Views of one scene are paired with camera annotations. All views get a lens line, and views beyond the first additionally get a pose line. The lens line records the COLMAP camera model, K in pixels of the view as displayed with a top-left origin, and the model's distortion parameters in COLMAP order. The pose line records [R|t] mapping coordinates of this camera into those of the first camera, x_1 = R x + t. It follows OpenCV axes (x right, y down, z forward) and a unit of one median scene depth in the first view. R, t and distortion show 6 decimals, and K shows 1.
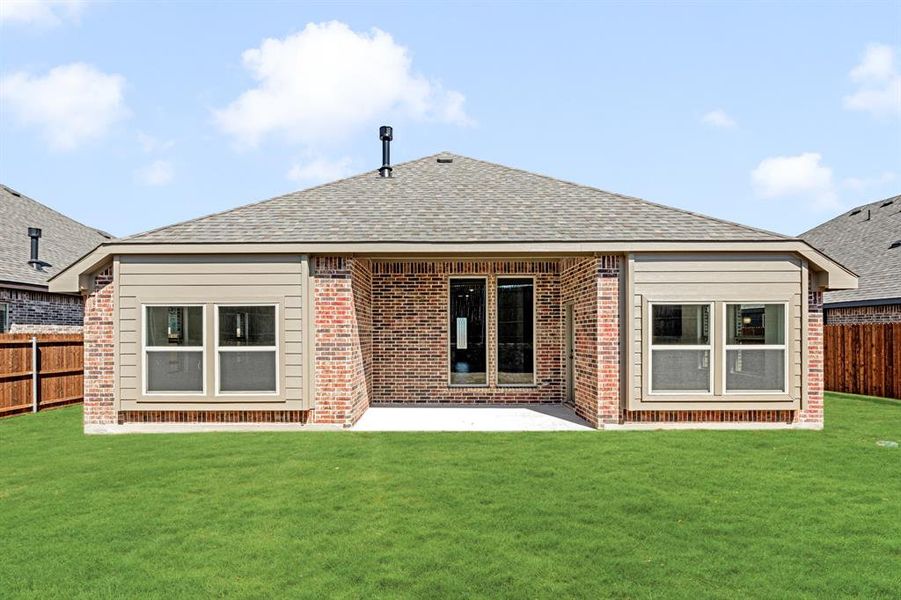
lens RADIAL K [[503.5, 0, 441.4], [0, 503.5, 330.6], [0, 0, 1]] dist [0.004027, 0.001427]
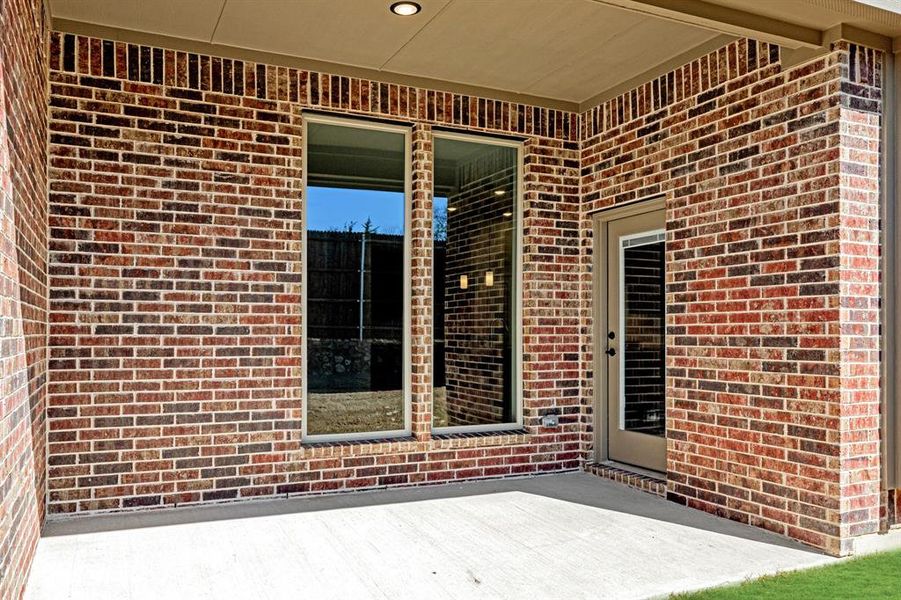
lens RADIAL K [[742.3, 0, 441.9], [0, 742.3, 324.9], [0, 0, 1]] dist [-0.006186, -0.003067]
pose [[0.911154, 0.006753, 0.412011, -0.105749], [-0.004693, 0.999971, -0.006010, 0.035471], [-0.412040, 0.003543, 0.911159, 0.513492]]
